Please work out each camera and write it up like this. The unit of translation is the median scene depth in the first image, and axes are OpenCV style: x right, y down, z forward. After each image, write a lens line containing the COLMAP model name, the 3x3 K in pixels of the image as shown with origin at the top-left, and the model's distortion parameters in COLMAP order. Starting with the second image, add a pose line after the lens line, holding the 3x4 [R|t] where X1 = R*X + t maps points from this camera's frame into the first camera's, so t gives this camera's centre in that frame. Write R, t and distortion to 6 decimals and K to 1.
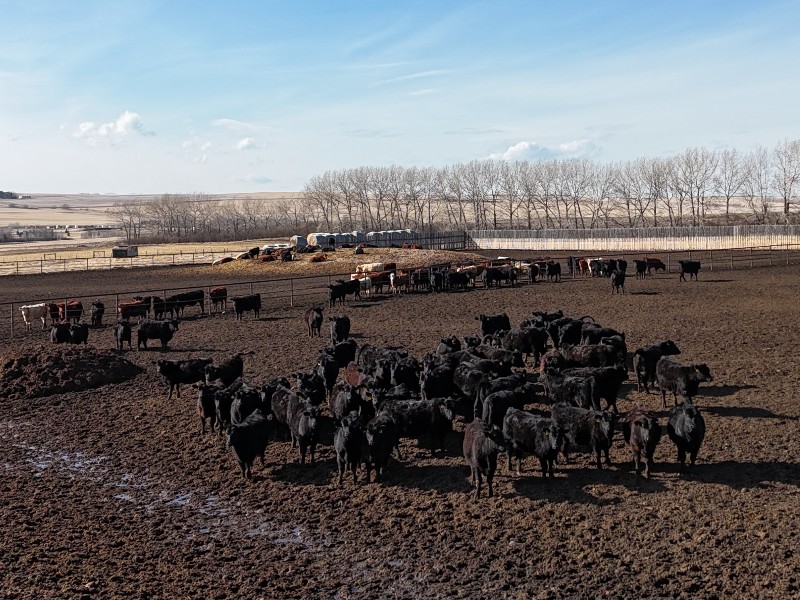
lens RADIAL K [[559.5, 0, 398.7], [0, 559.5, 299.2], [0, 0, 1]] dist [0.007239, 0.001086]
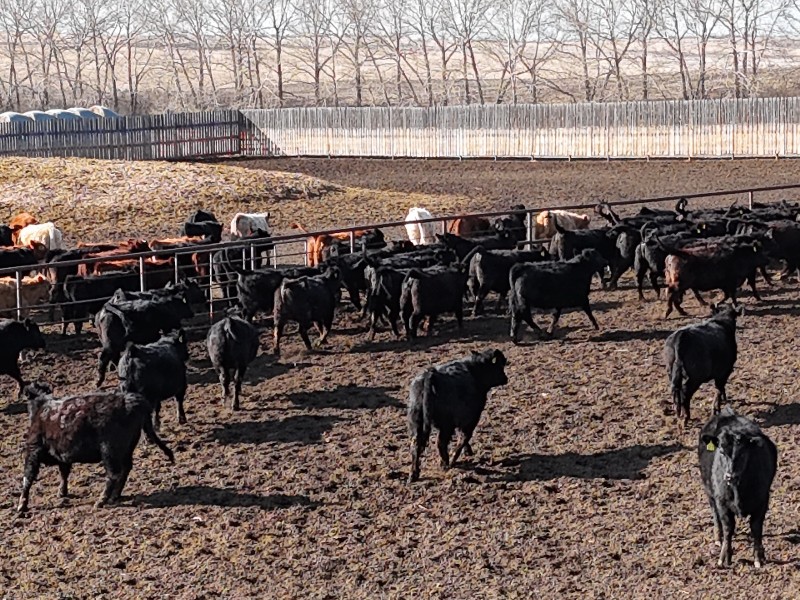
lens RADIAL K [[559.5, 0, 401.5], [0, 559.5, 300.4], [0, 0, 1]] dist [0.007239, 0.001086]
pose [[0.997717, 0.008562, -0.066994, 0.300368], [-0.001322, 0.994217, 0.107383, -0.015843], [0.067526, -0.107049, 0.991958, 0.531755]]
